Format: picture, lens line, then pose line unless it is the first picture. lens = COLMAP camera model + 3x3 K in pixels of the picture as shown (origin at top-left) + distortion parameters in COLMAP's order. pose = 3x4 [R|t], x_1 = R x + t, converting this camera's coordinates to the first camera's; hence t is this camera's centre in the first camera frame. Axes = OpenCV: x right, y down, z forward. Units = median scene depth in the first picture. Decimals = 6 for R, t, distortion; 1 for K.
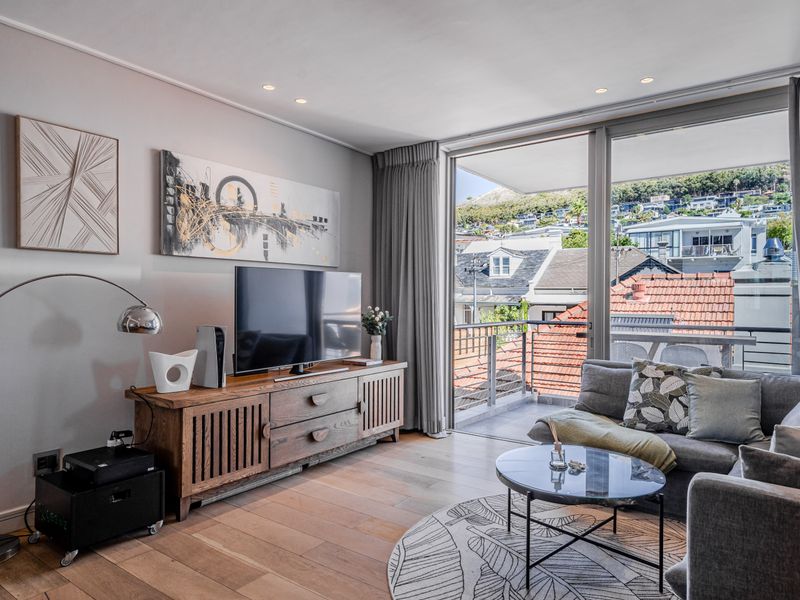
lens RADIAL K [[501.3, 0, 411.6], [0, 501.3, 302.1], [0, 0, 1]] dist [-0.000467, 0.002080]
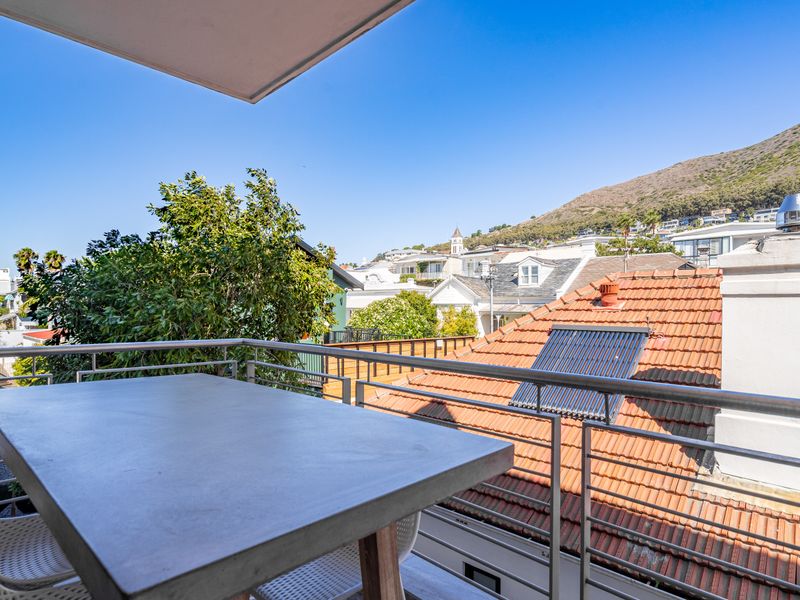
lens RADIAL K [[461.4, 0, 401.5], [0, 461.4, 306.1], [0, 0, 1]] dist [-0.004031, -0.001818]
pose [[0.989951, 0.001591, -0.141402, 0.130863], [-0.003392, 0.999916, -0.012496, 0.002320], [0.141370, 0.012850, 0.989873, 0.155041]]
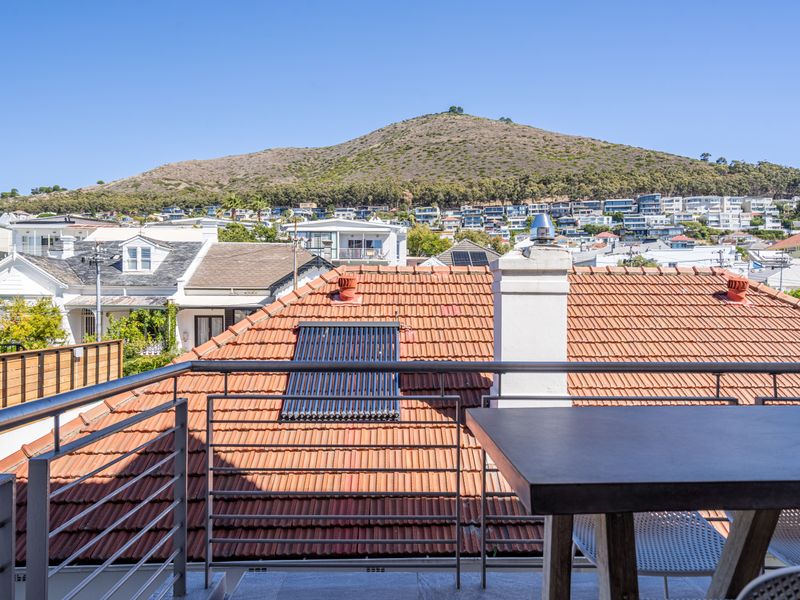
lens RADIAL K [[538.6, 0, 400.0], [0, 538.6, 300.0], [0, 0, 1]] dist [0.031675, -0.001635]
pose [[0.812746, 0.000029, 0.582618, 0.038020], [0.005107, 0.999961, -0.007174, 0.000050], [-0.582596, 0.008806, 0.812714, 0.180515]]
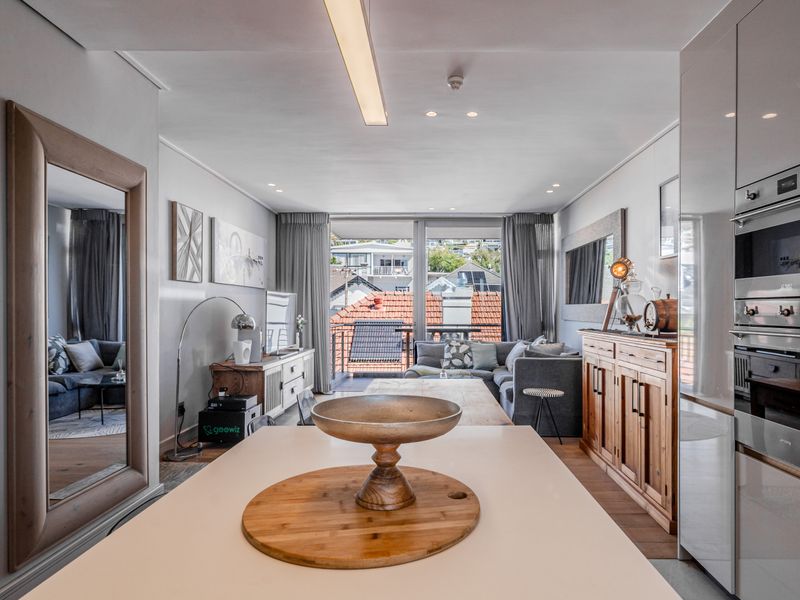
lens RADIAL K [[473.3, 0, 399.2], [0, 473.3, 307.3], [0, 0, 1]] dist [-0.002009, 0.001367]
pose [[0.844299, 0.001065, 0.535871, -0.111396], [0.003747, 0.999962, -0.007892, -0.000248], [-0.535859, 0.008671, 0.844263, -0.081586]]
